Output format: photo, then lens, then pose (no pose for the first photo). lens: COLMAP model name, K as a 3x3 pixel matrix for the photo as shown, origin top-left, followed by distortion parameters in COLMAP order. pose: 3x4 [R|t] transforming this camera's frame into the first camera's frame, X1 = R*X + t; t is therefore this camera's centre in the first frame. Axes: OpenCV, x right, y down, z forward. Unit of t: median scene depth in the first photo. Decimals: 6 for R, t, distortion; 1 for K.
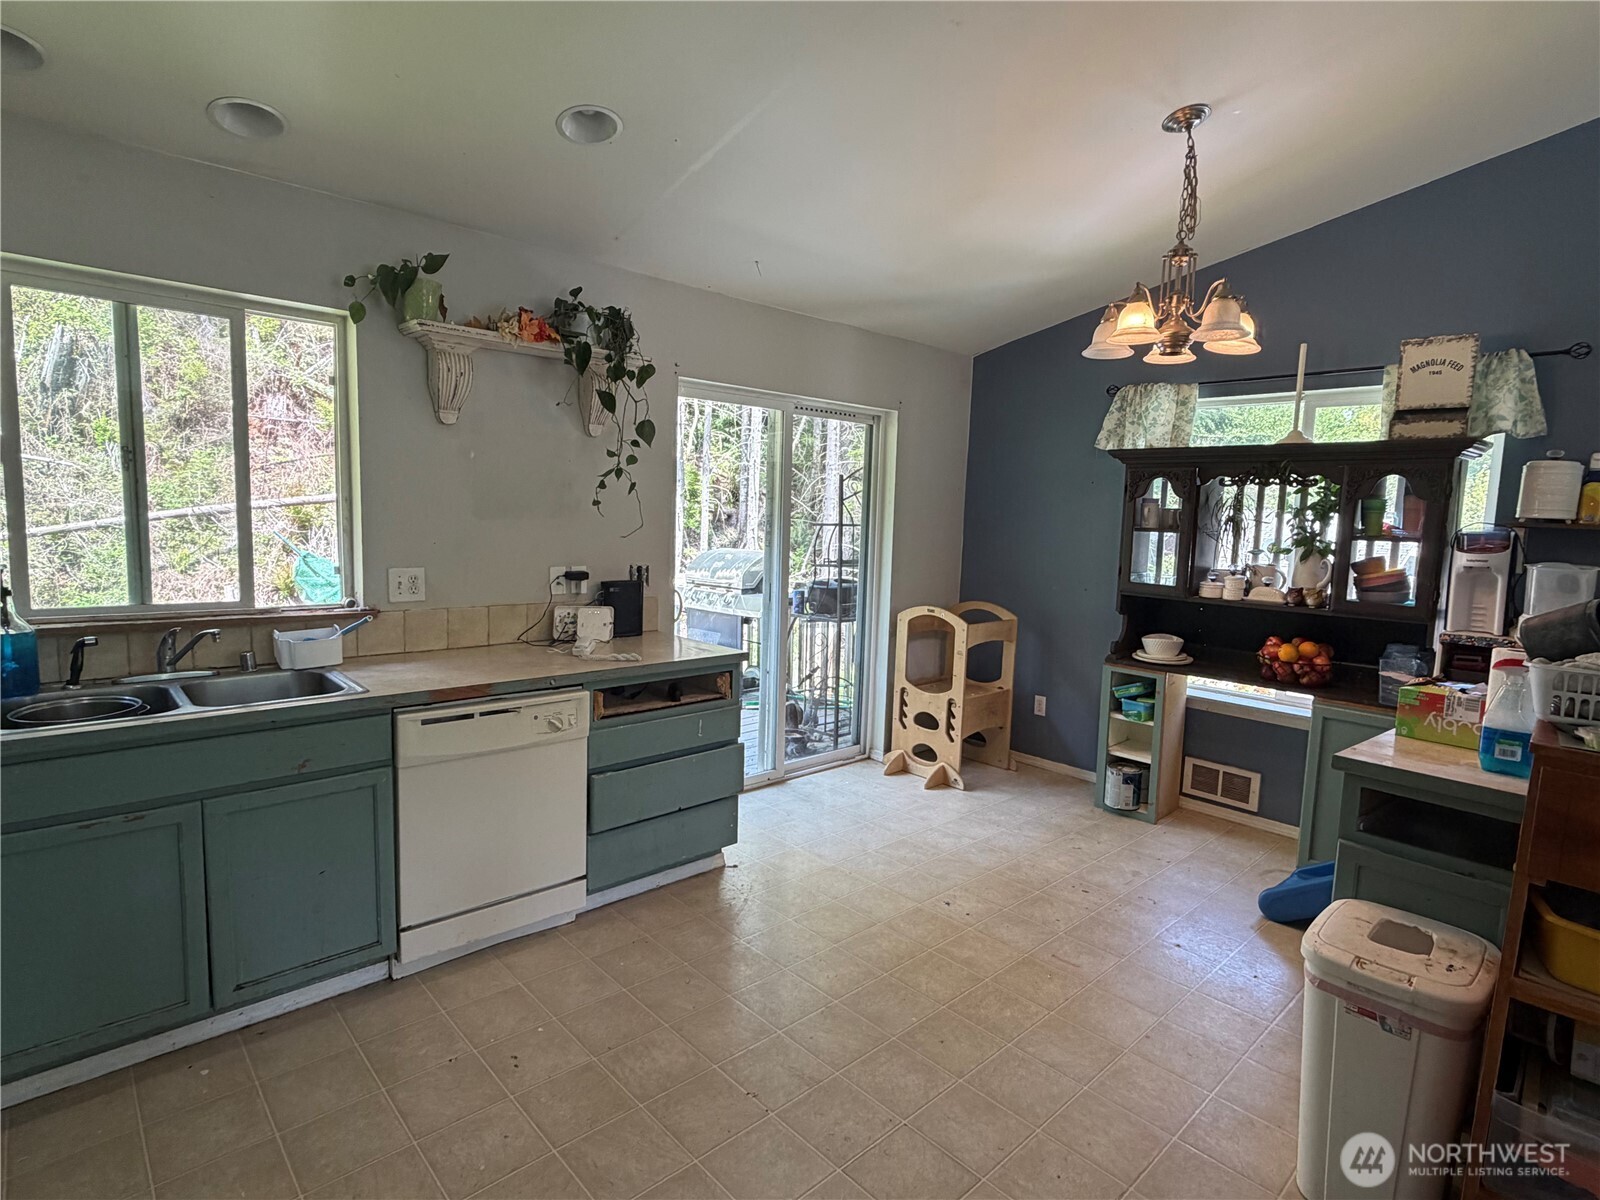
lens RADIAL K [[830.9, 0, 800.0], [0, 830.9, 600.0], [0, 0, 1]] dist [0.000995, 0.000486]
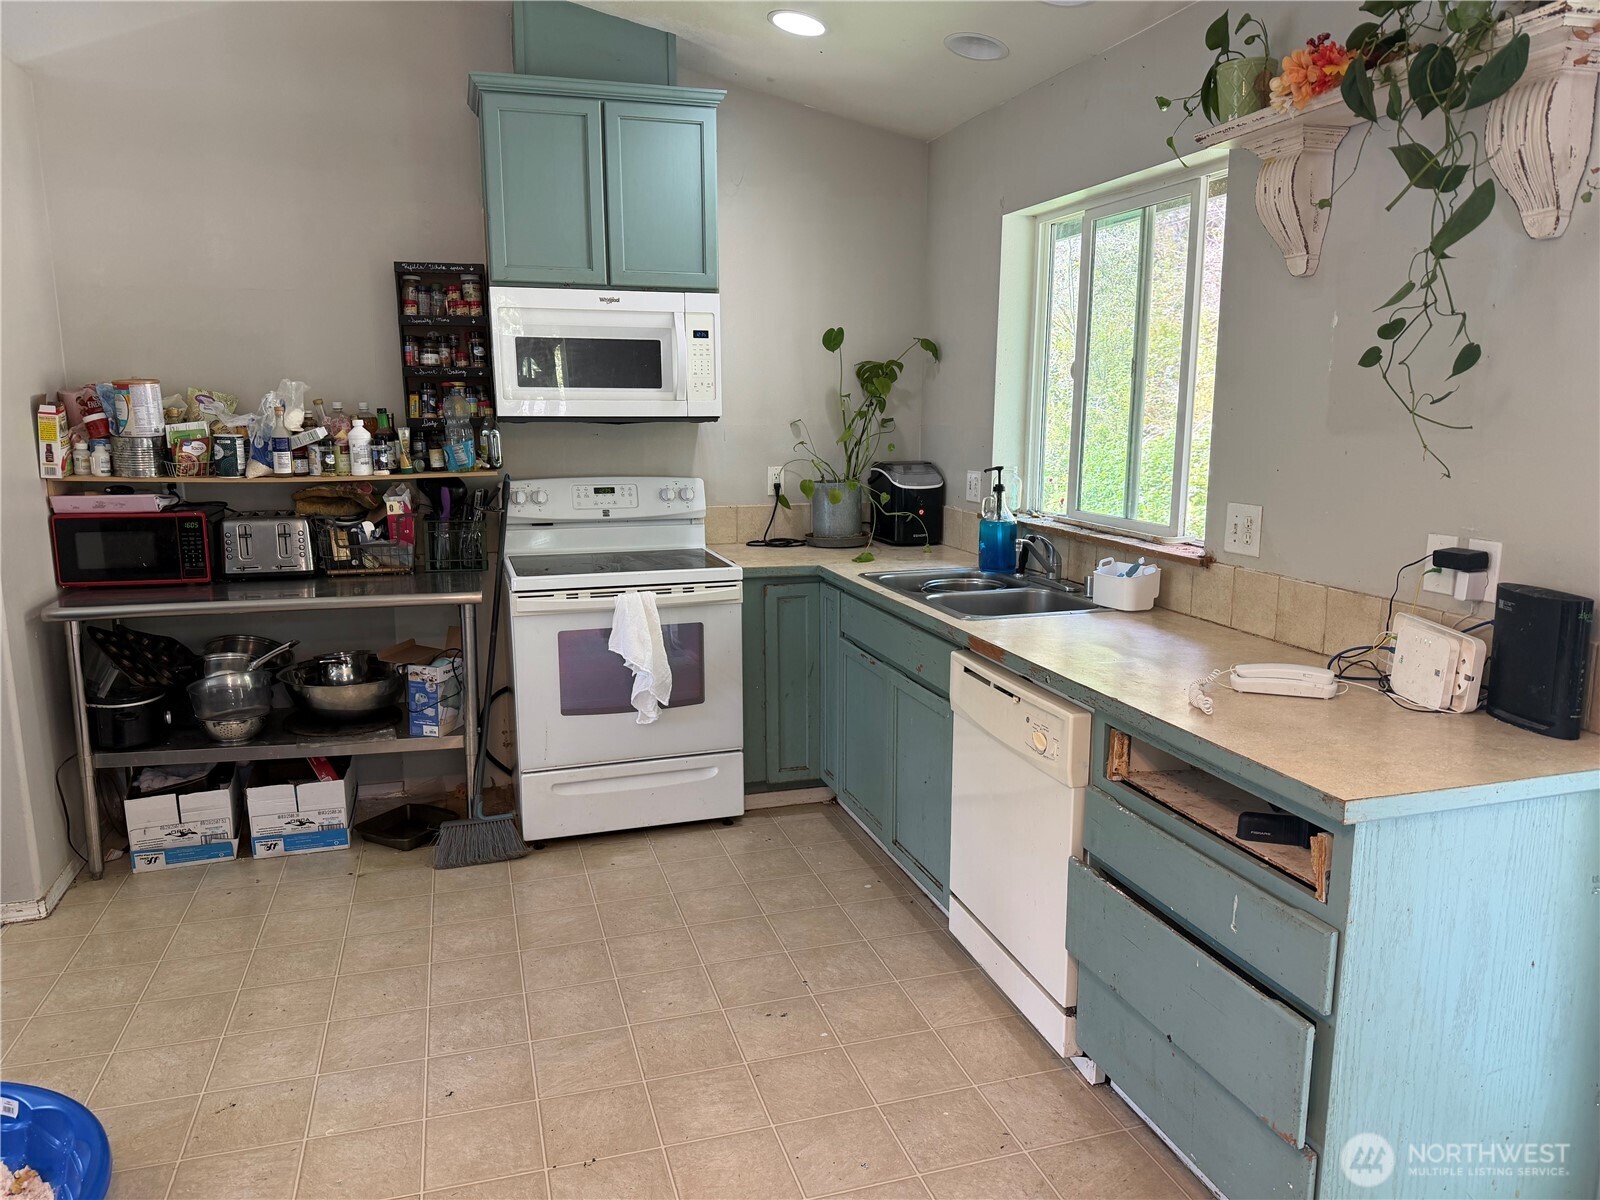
lens RADIAL K [[1085.9, 0, 800.0], [0, 1085.9, 600.0], [0, 0, 1]] dist [0.002982, 0.001467]
pose [[-0.432203, 0.128348, -0.892596, 0.518801], [-0.106293, 0.975669, 0.191761, -0.100561], [0.895490, 0.177757, -0.408045, 1.113694]]
